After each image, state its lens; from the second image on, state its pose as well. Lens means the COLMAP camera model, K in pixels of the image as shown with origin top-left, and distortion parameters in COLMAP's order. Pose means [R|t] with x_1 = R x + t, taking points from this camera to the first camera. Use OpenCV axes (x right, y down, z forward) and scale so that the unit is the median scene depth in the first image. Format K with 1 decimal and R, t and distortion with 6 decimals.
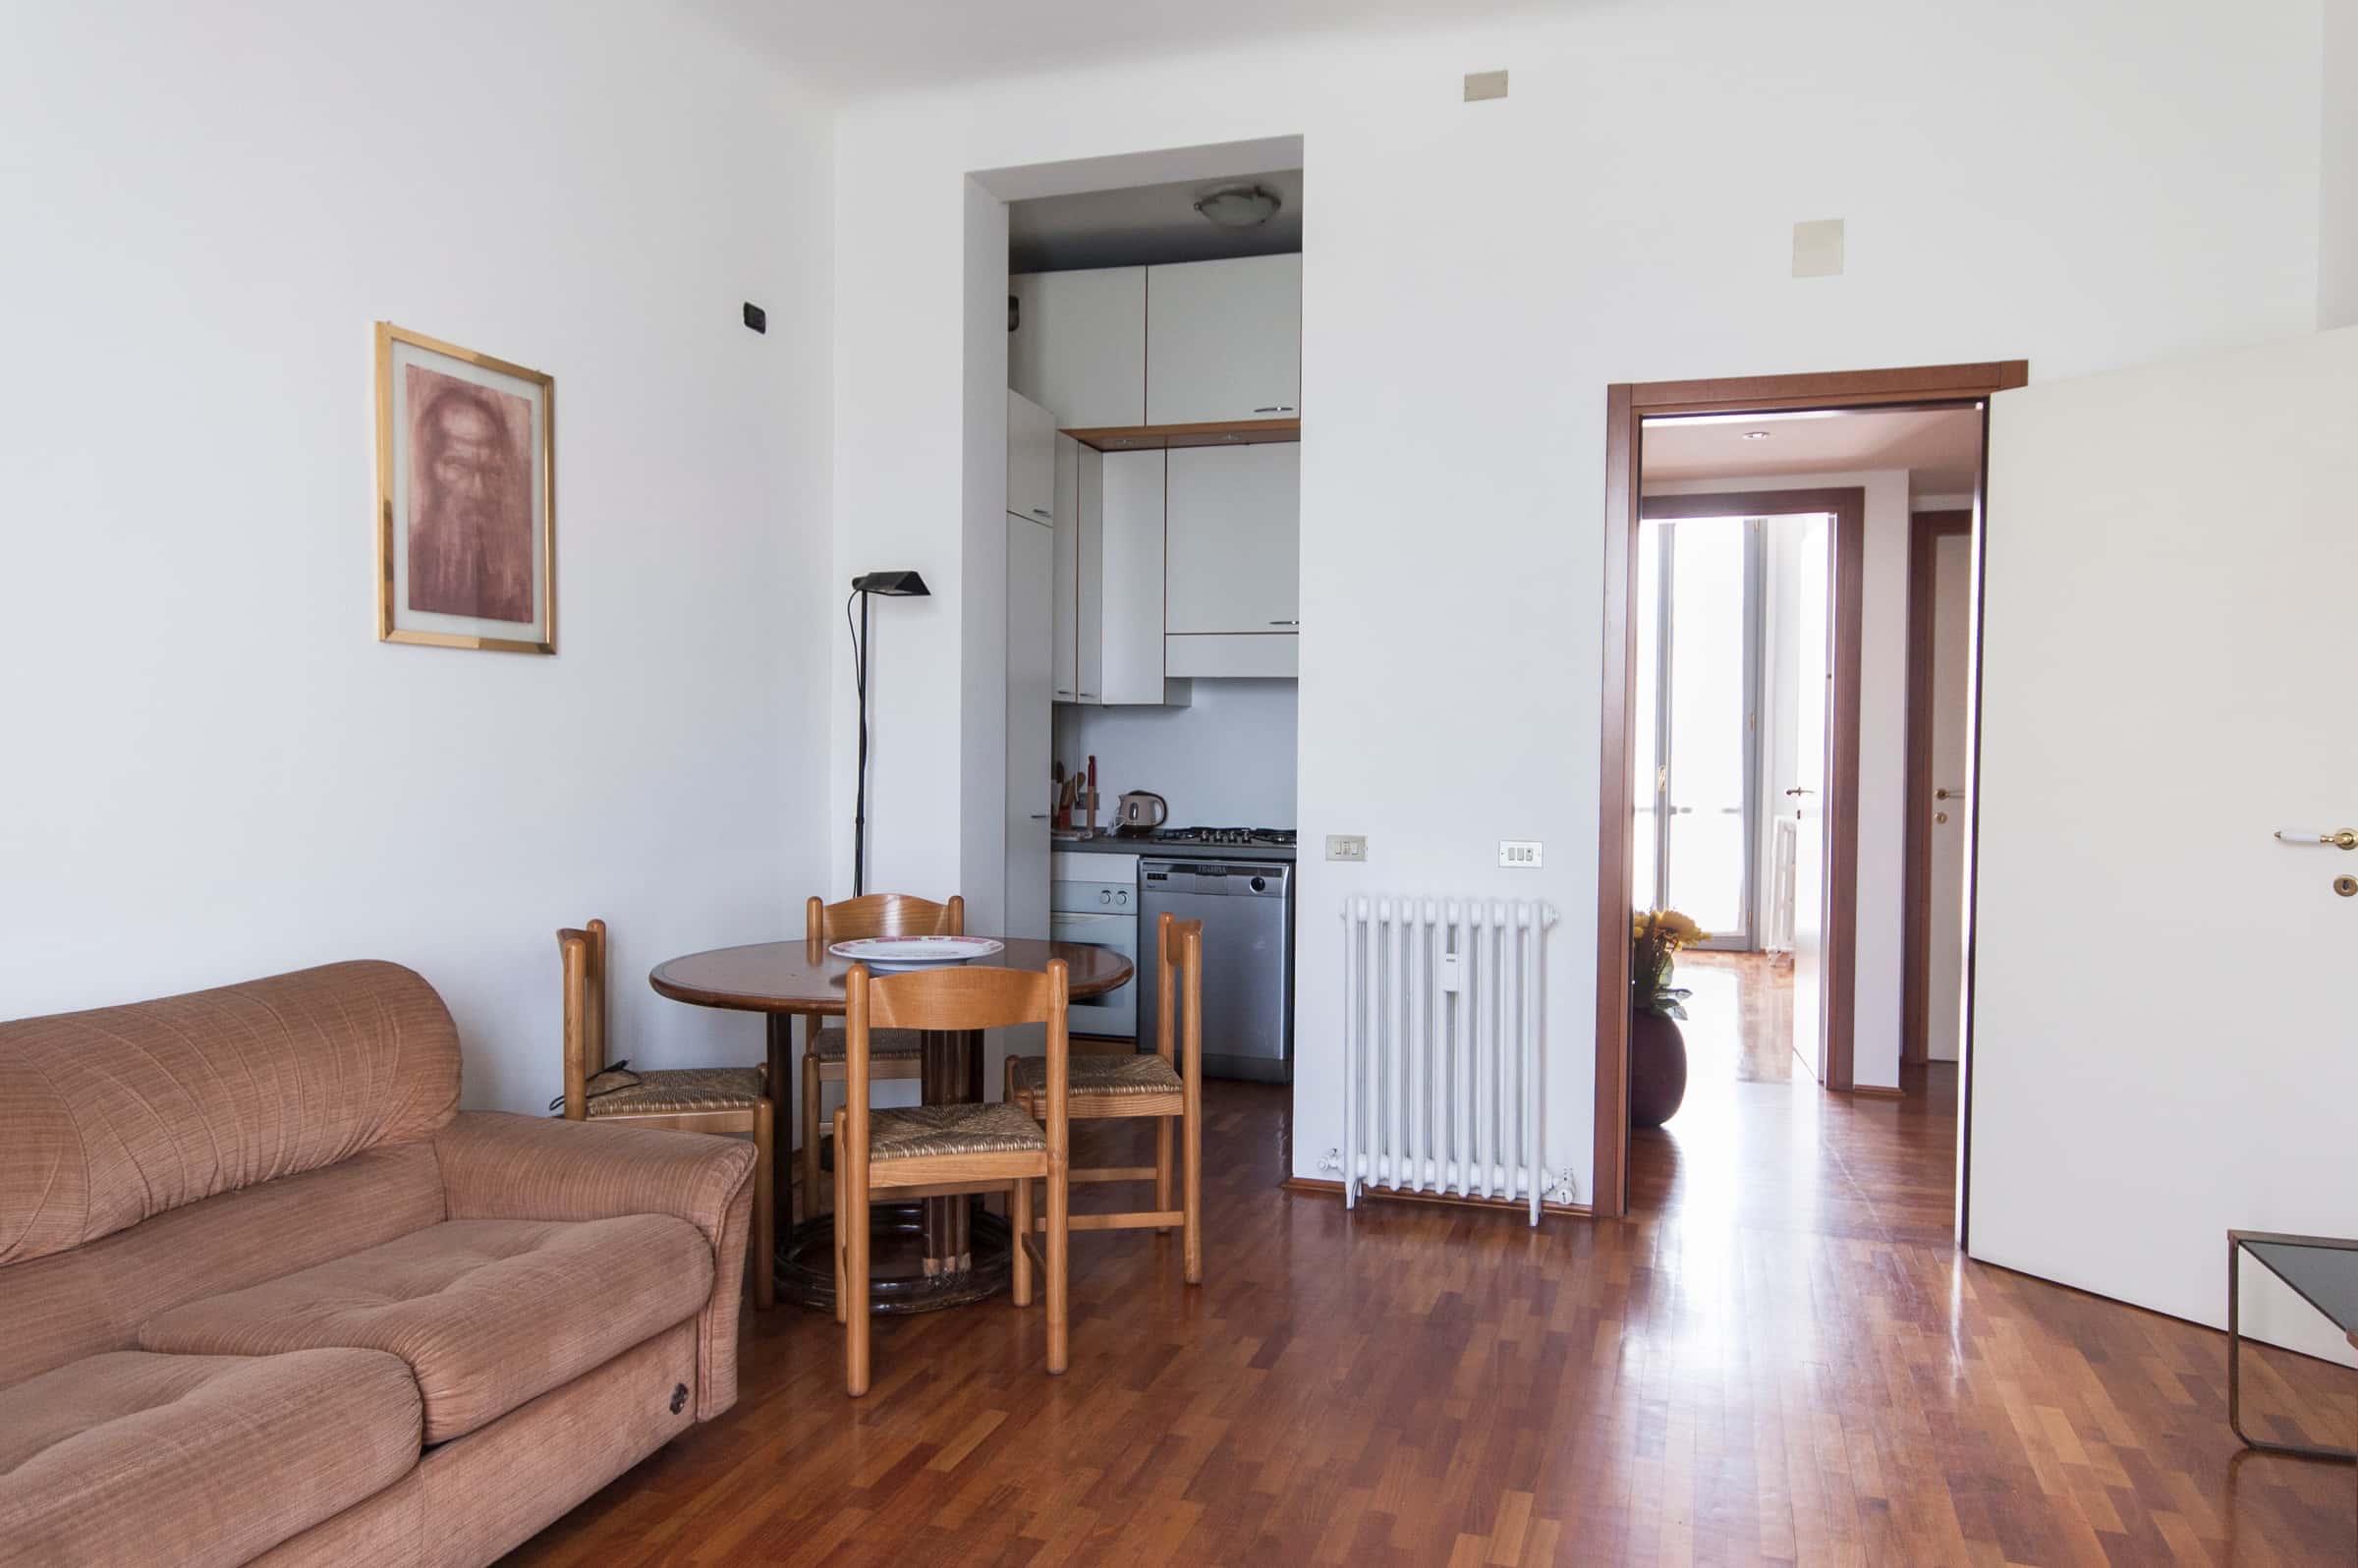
lens RADIAL K [[1583.2, 0, 1179.0], [0, 1583.2, 784.0], [0, 0, 1]] dist [-0.000912, 0.000886]
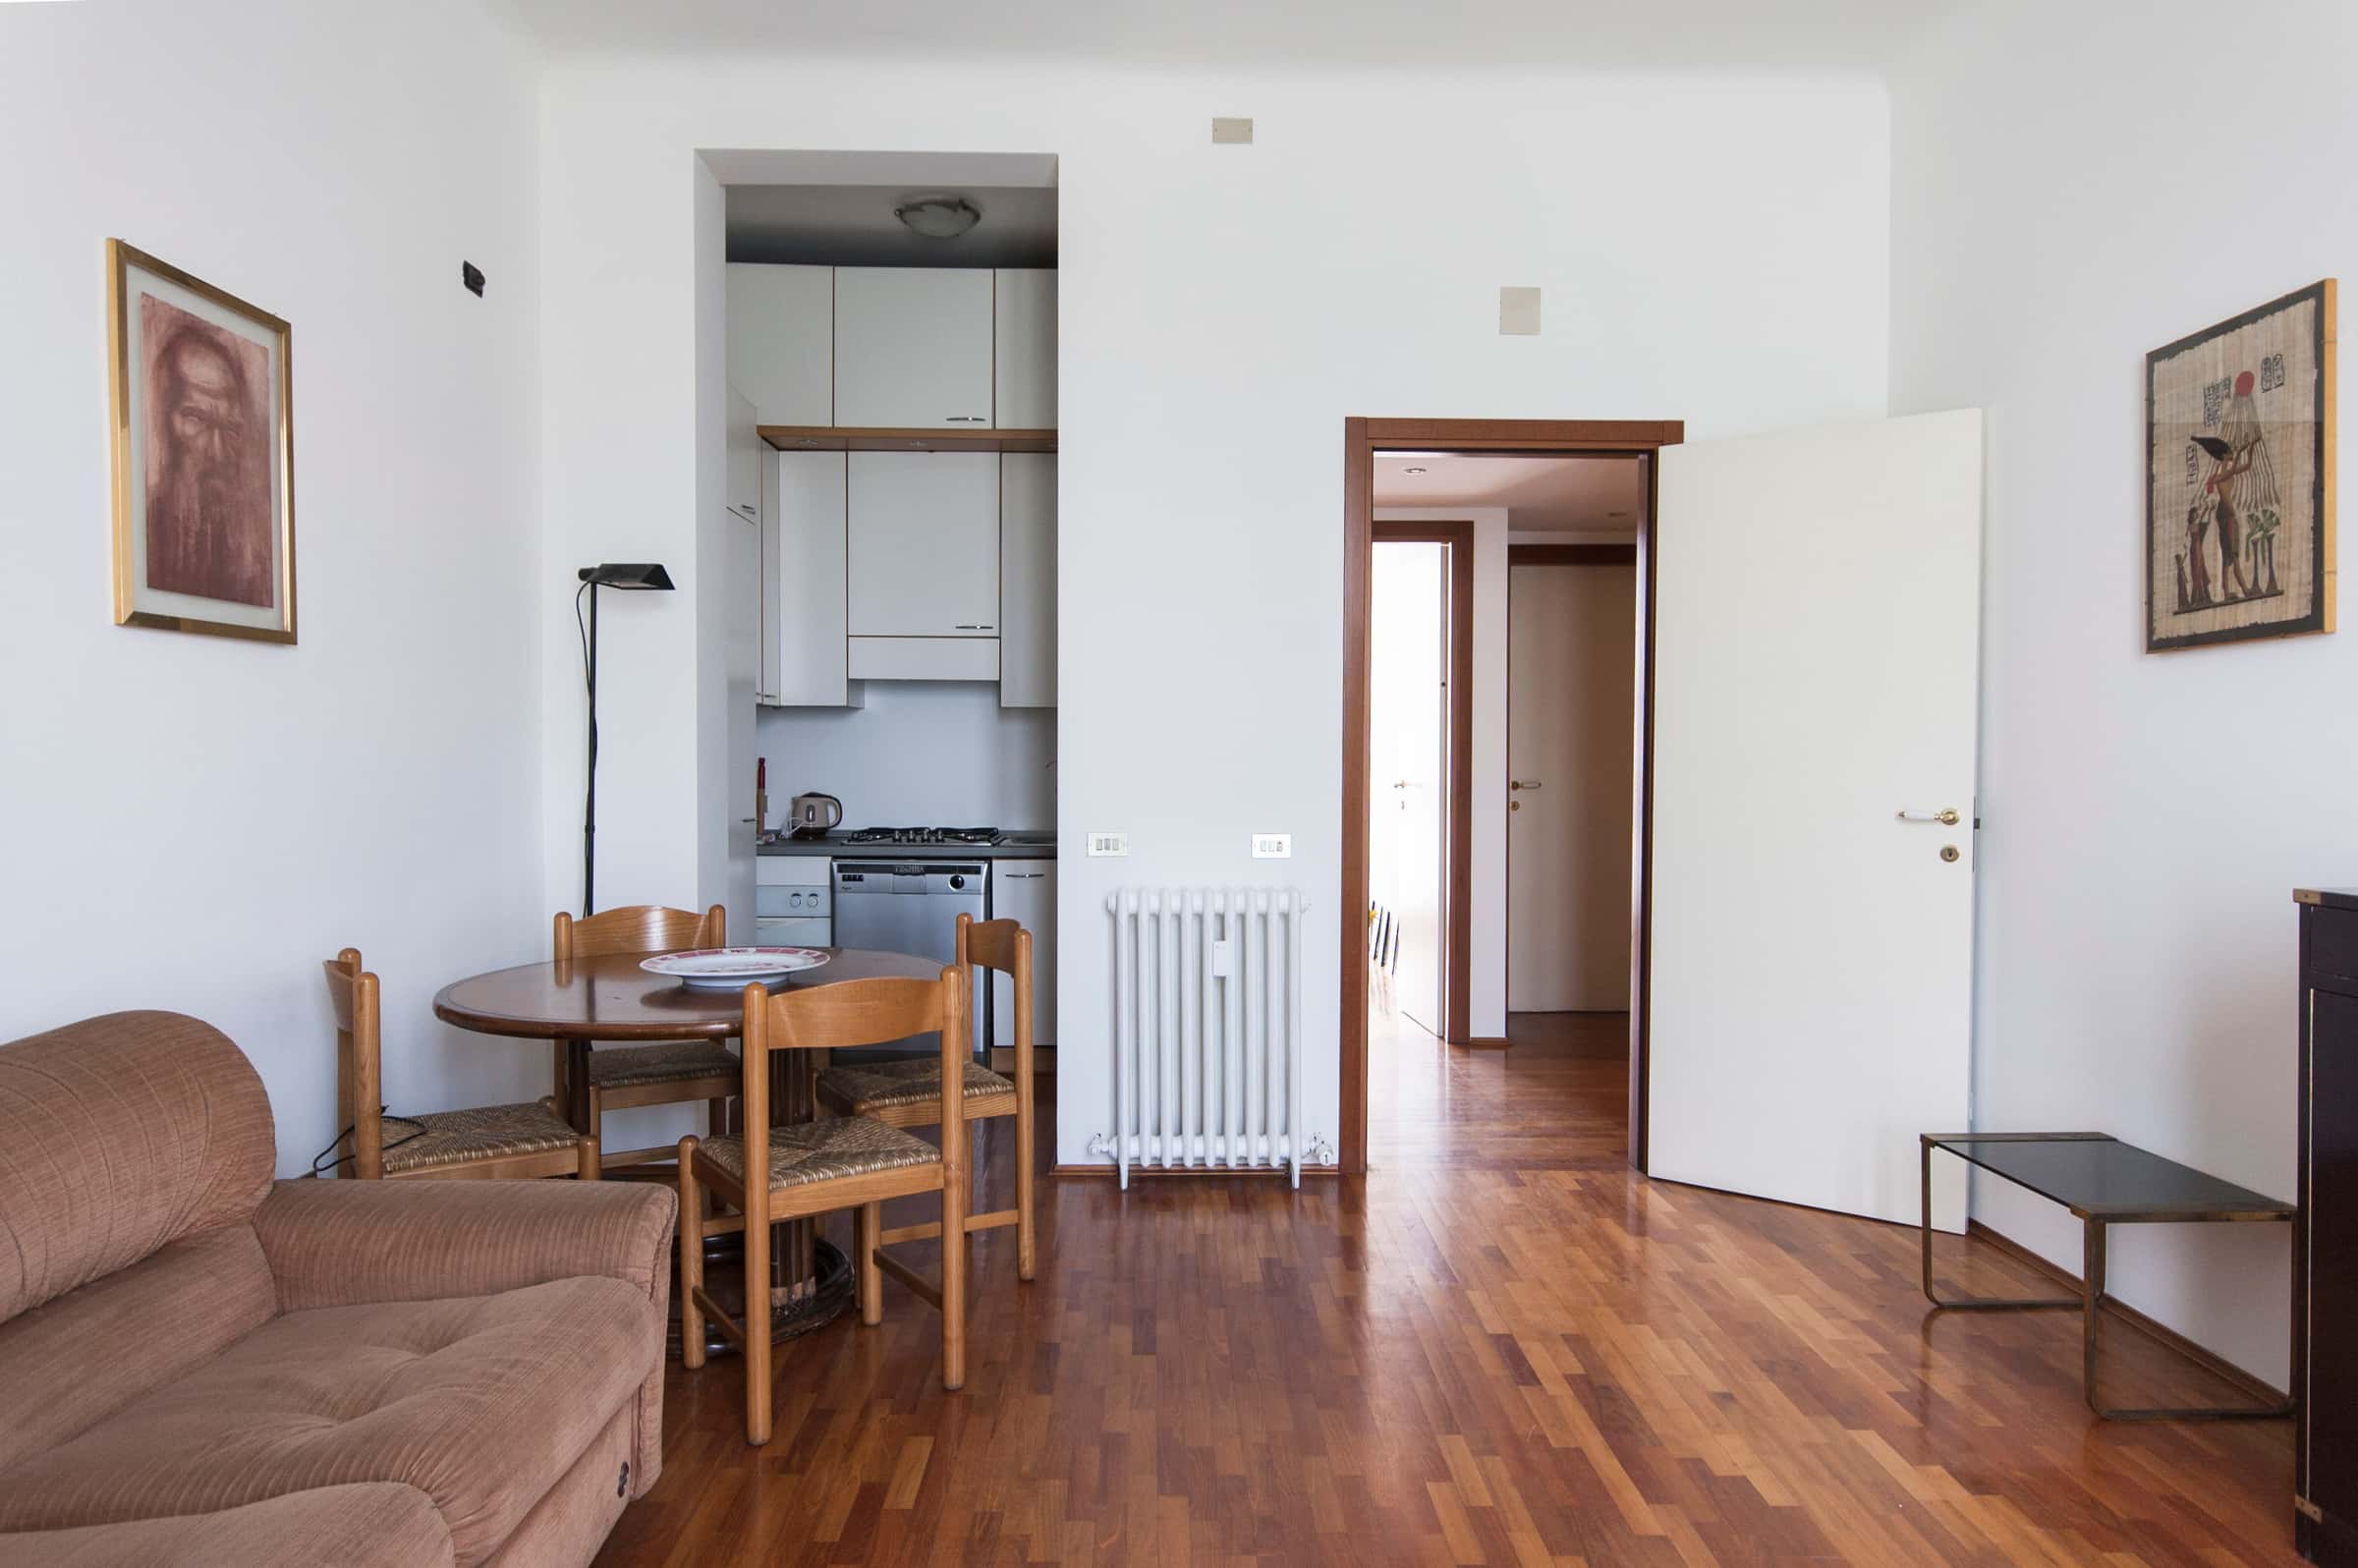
lens RADIAL K [[1483.8, 0, 1179.0], [0, 1483.8, 784.0], [0, 0, 1]] dist [0.001014, -0.002781]
pose [[0.943546, -0.012376, 0.331009, -0.194421], [0.011993, 0.999923, 0.003201, -0.002295], [-0.331023, 0.000950, 0.943622, 0.069312]]
